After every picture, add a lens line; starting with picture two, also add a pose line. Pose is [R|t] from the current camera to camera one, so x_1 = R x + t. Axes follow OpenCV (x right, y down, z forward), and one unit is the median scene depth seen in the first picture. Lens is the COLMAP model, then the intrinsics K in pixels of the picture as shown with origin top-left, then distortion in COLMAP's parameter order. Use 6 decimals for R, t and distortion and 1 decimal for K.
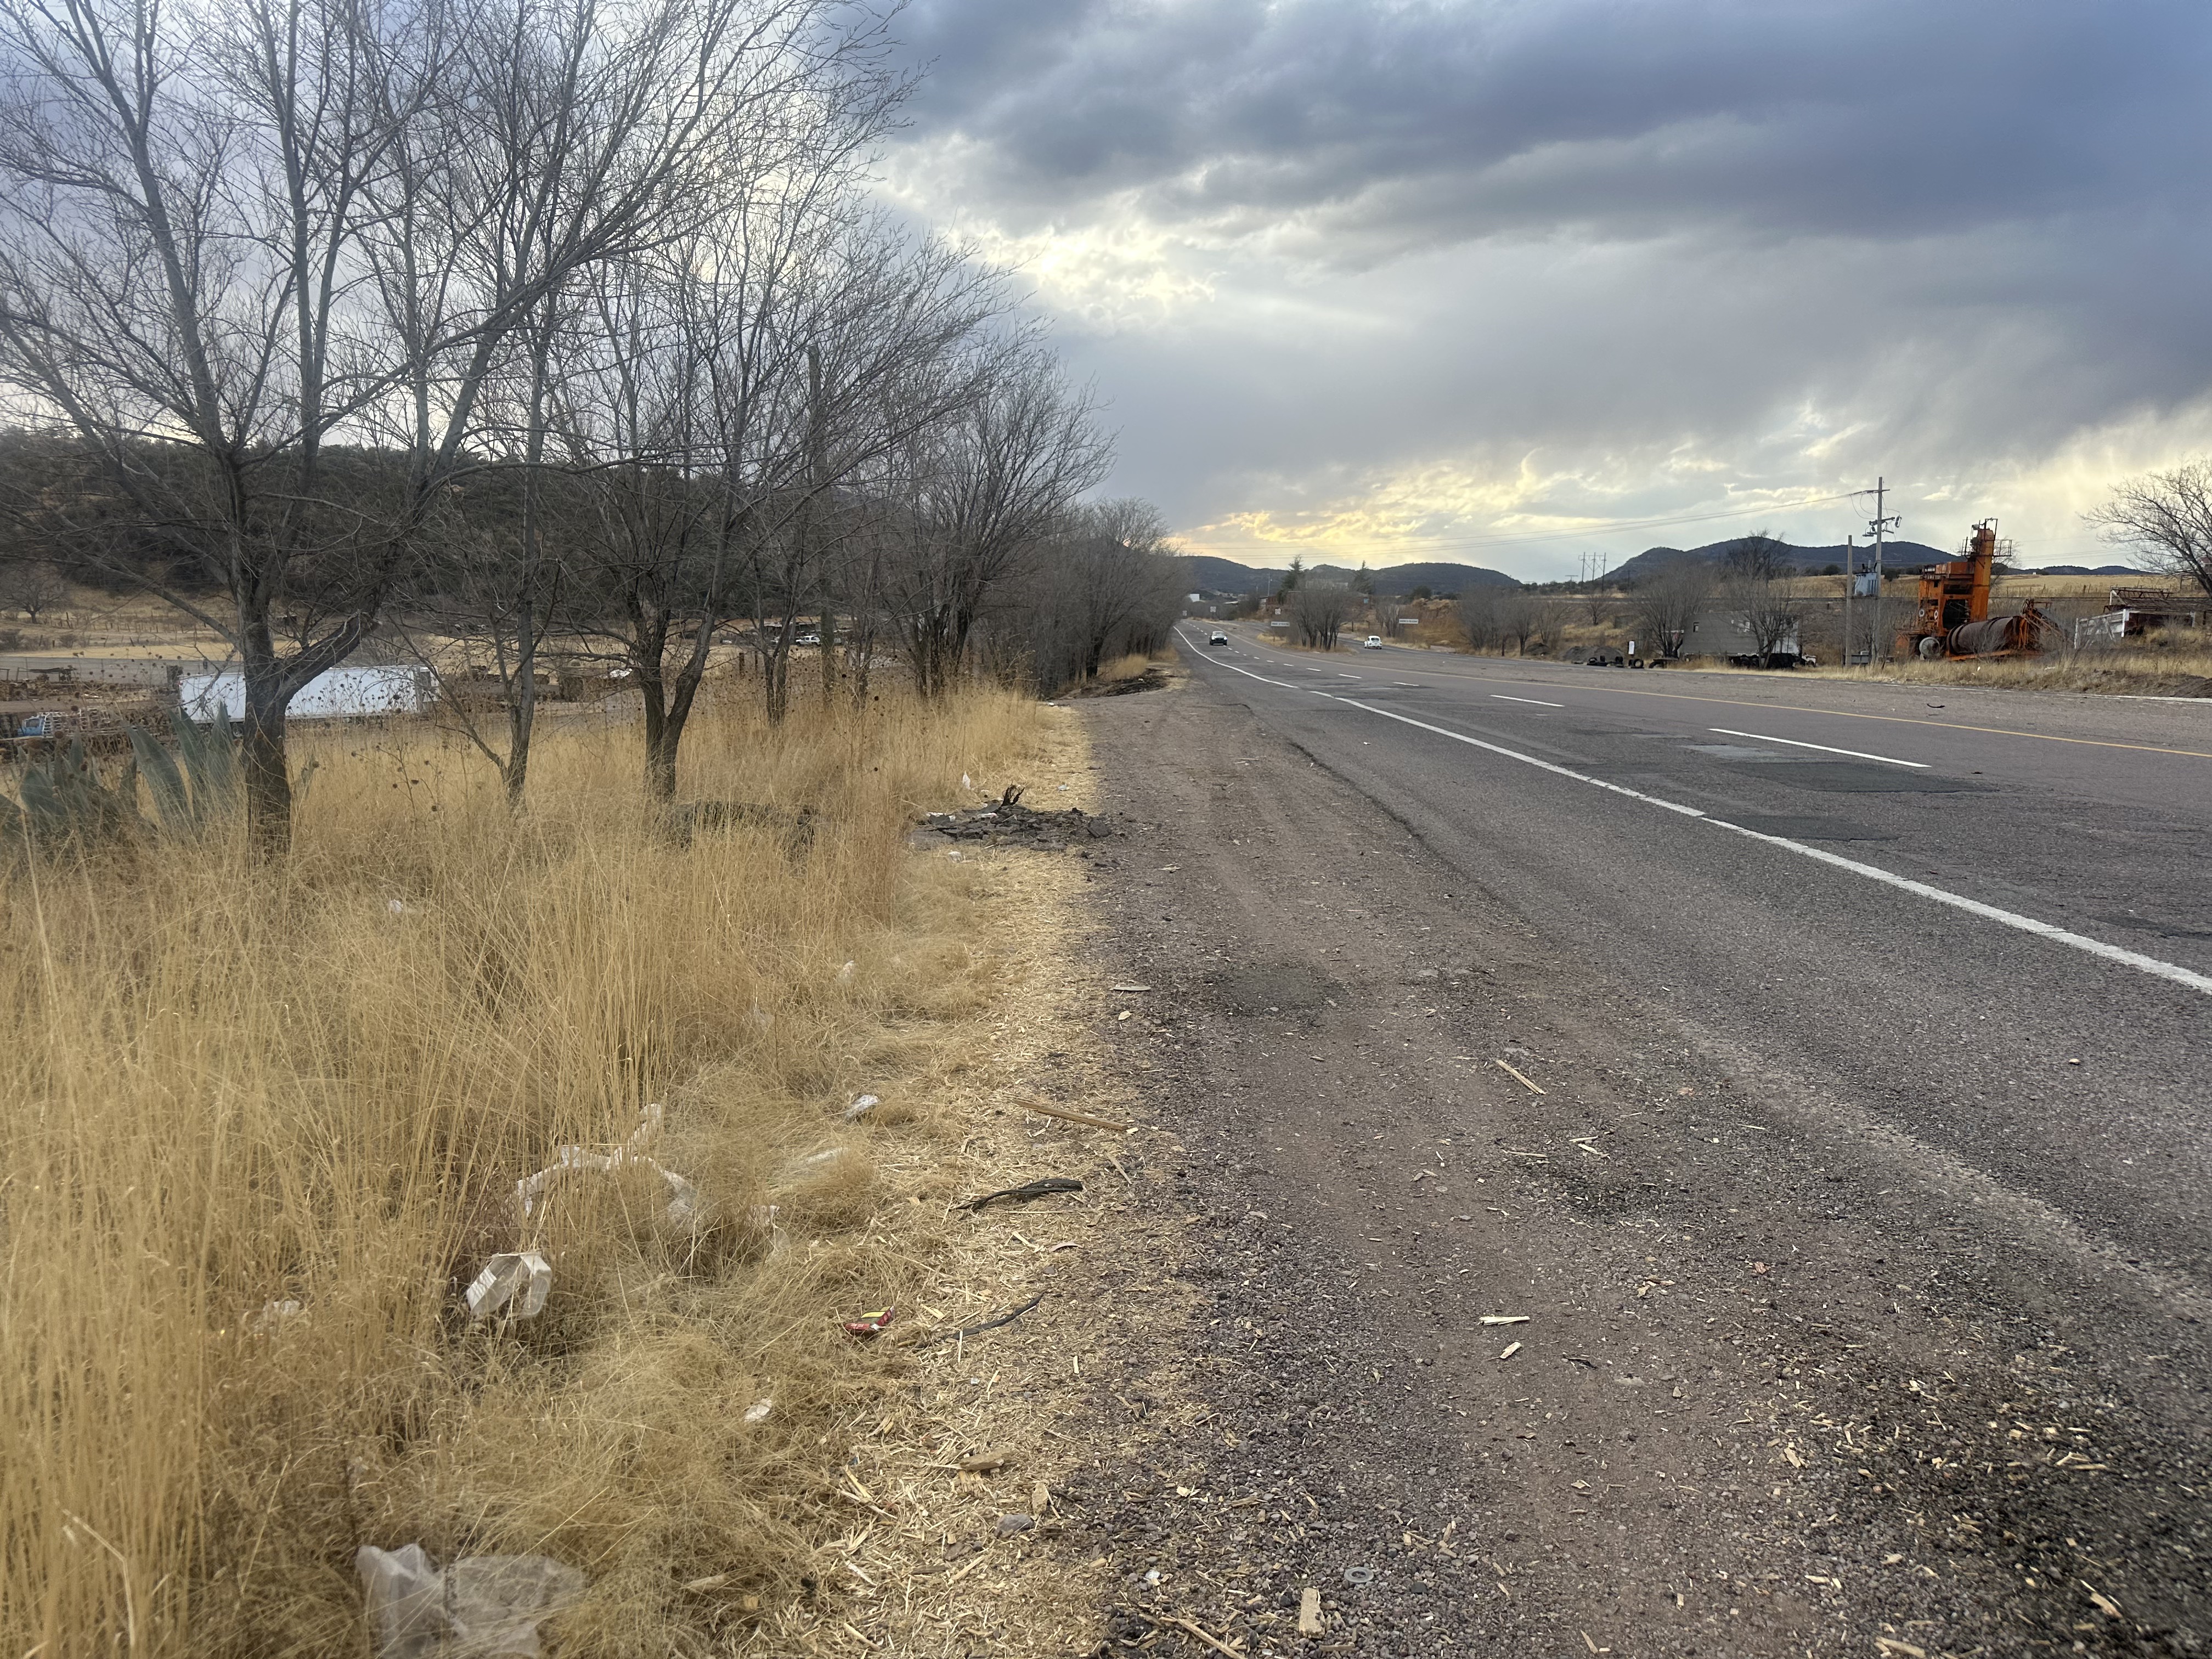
lens RADIAL K [[1545.6, 0, 1106.8], [0, 1545.6, 819.9], [0, 0, 1]] dist [0.046940, -0.056522]
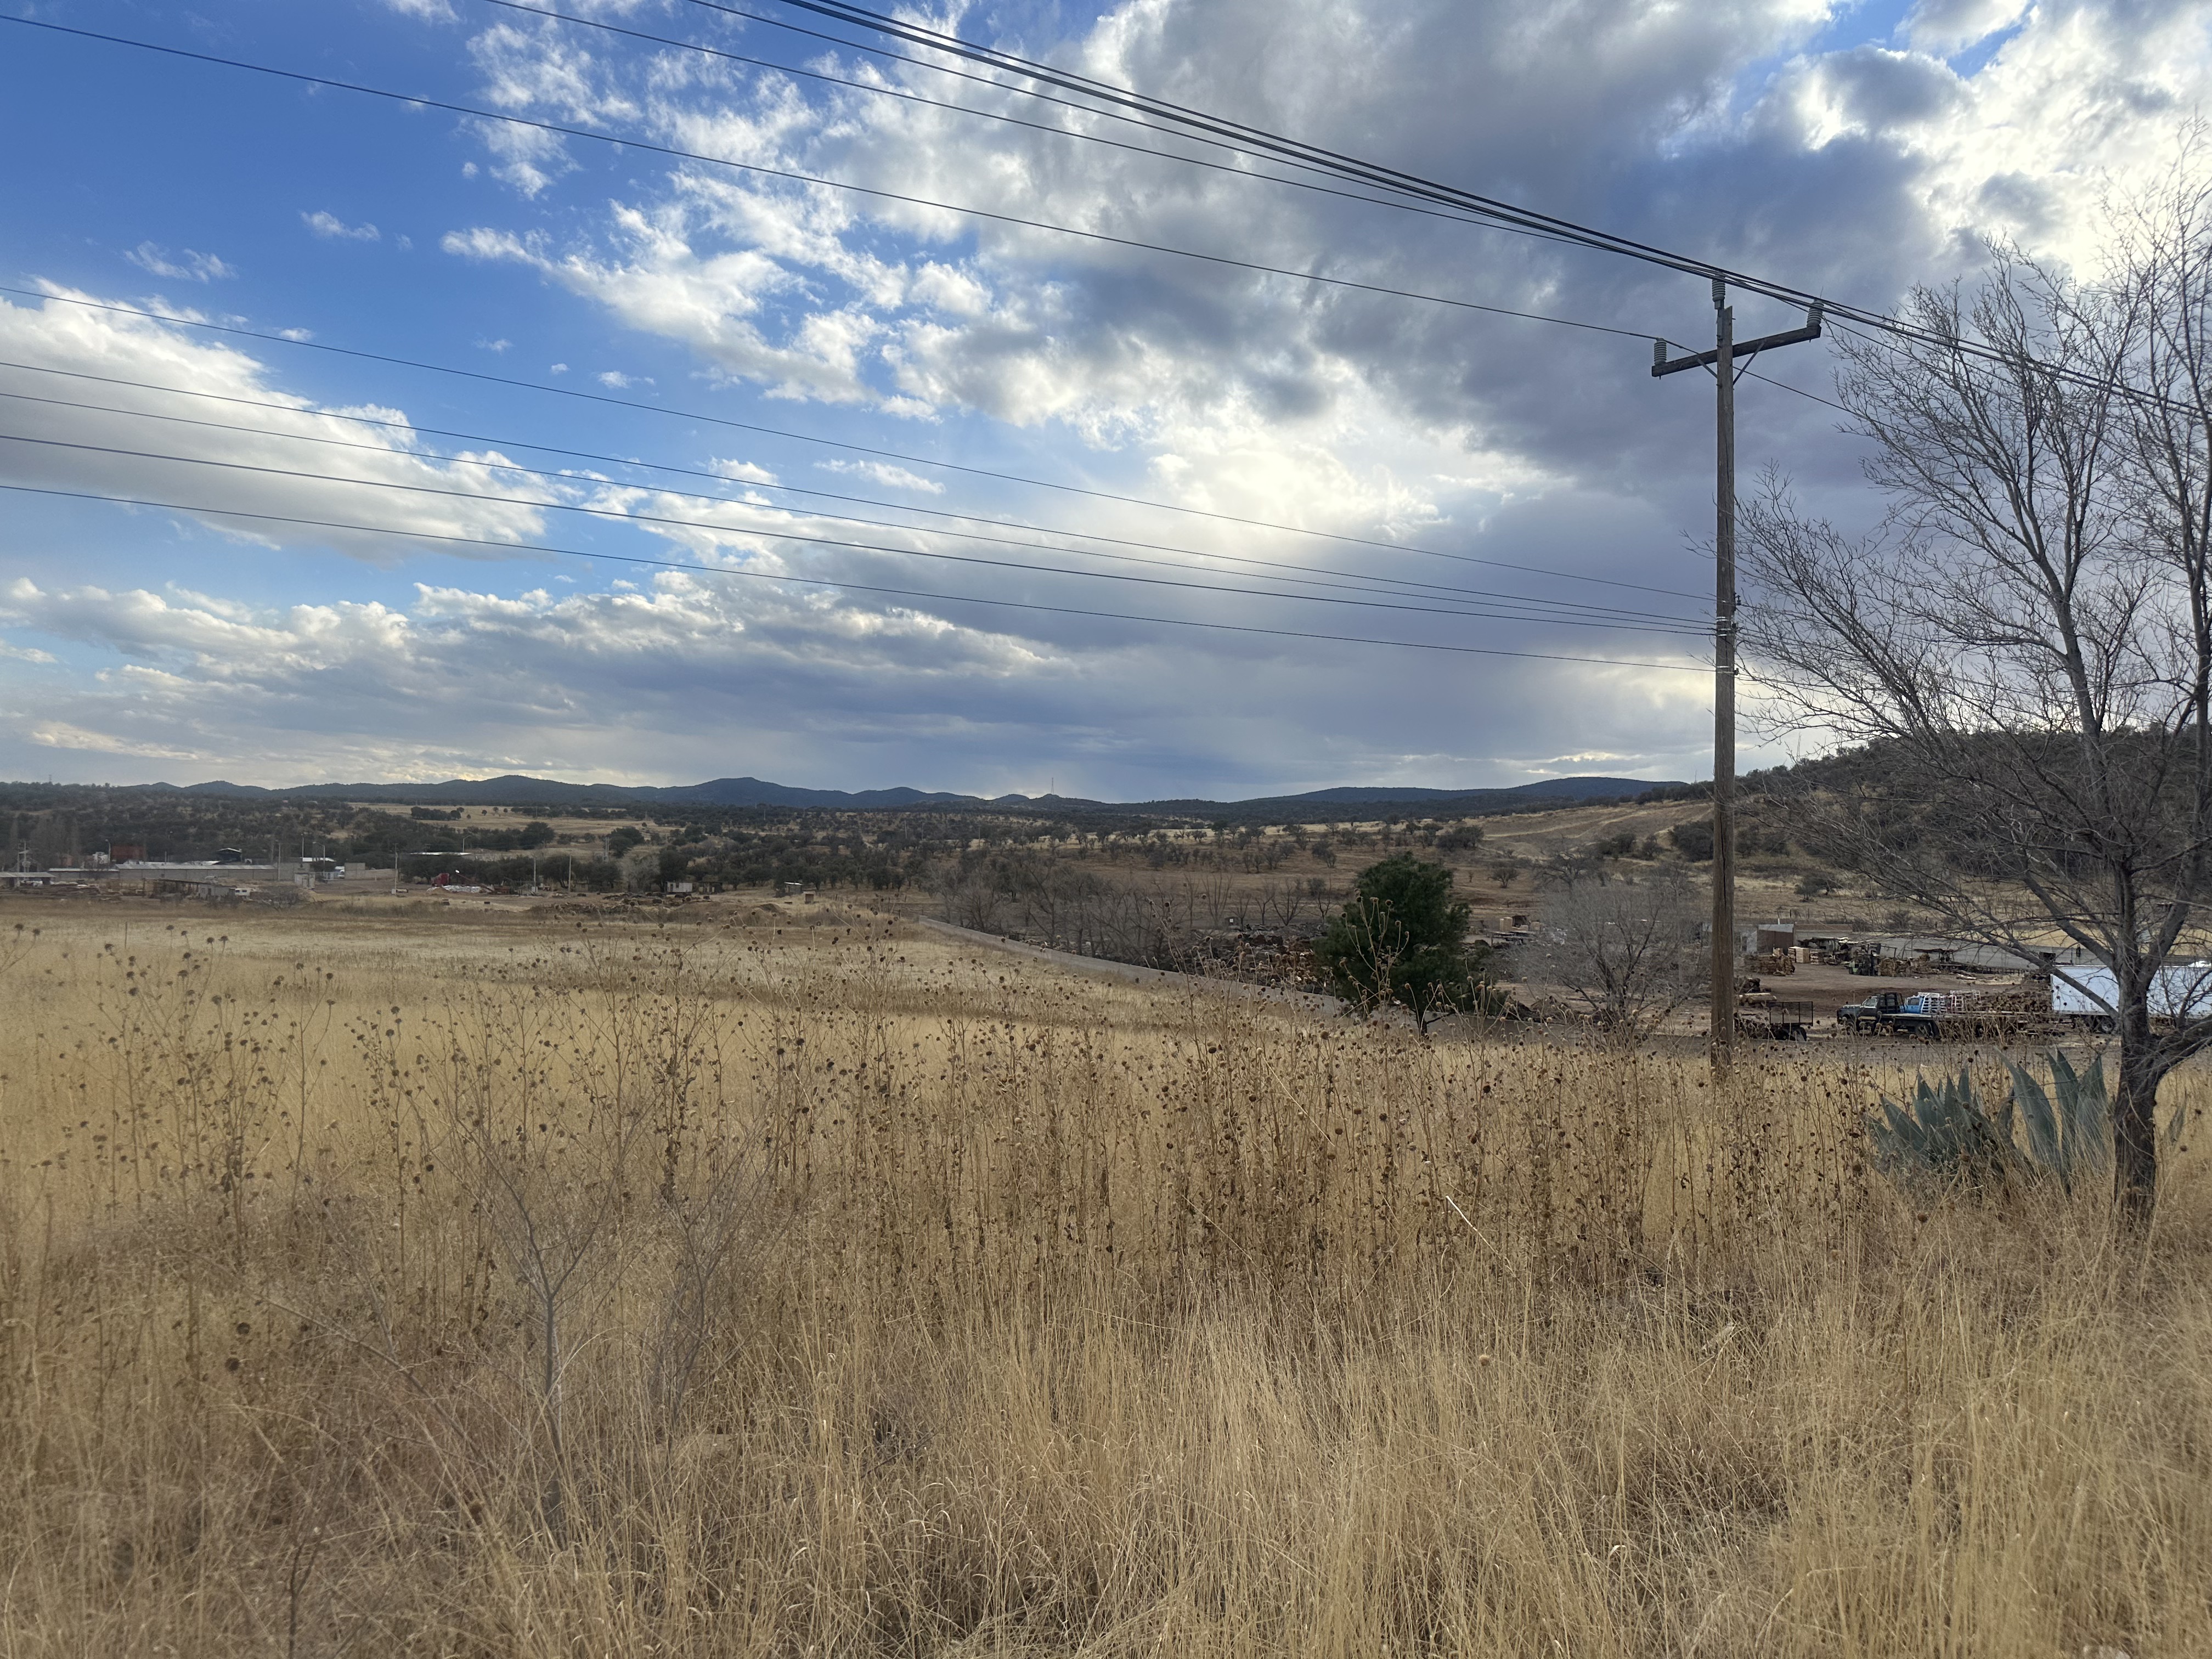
lens RADIAL K [[1545.6, 0, 1122.8], [0, 1545.6, 816.2], [0, 0, 1]] dist [0.046940, -0.056522]
pose [[0.479946, -0.015947, -0.877153, 0.091383], [-0.139046, 0.985814, -0.094003, -0.056709], [0.866209, 0.167081, 0.470920, -0.181822]]
